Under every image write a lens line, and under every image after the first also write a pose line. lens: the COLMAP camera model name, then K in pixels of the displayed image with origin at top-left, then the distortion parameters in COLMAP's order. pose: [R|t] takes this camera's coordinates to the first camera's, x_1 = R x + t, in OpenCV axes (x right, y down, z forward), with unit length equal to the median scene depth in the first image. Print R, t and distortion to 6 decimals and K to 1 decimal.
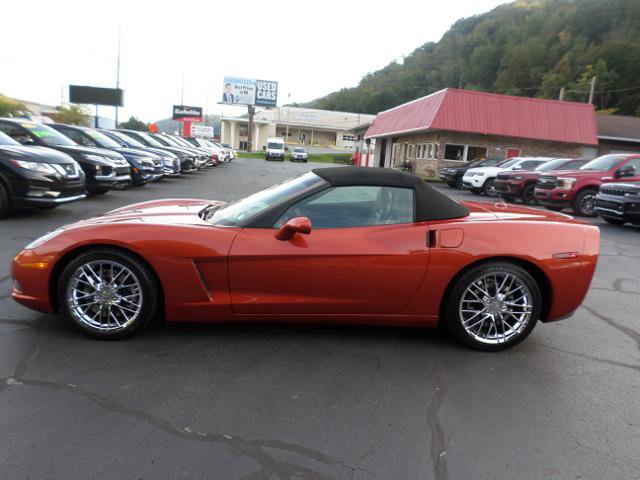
lens RADIAL K [[518.1, 0, 318.5], [0, 518.1, 243.3], [0, 0, 1]] dist [0.002546, -0.017447]
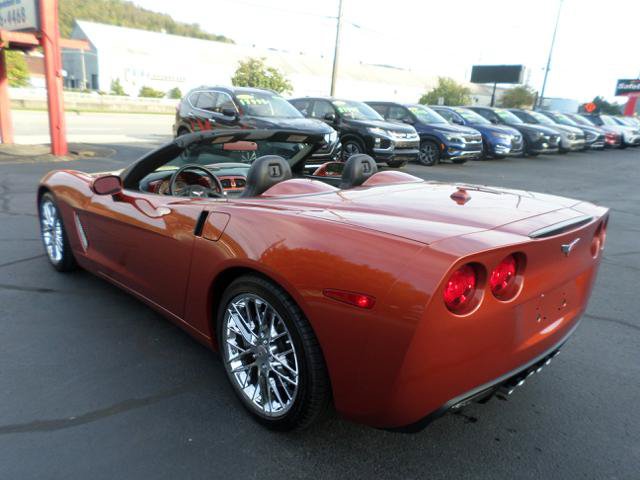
lens RADIAL K [[518.1, 0, 326.4], [0, 518.1, 233.0], [0, 0, 1]] dist [0.002546, -0.017447]
pose [[0.619083, 0.153866, -0.770105, 0.211879], [-0.146978, 0.985992, 0.078846, -0.018457], [0.771449, 0.064376, 0.633026, 0.167834]]
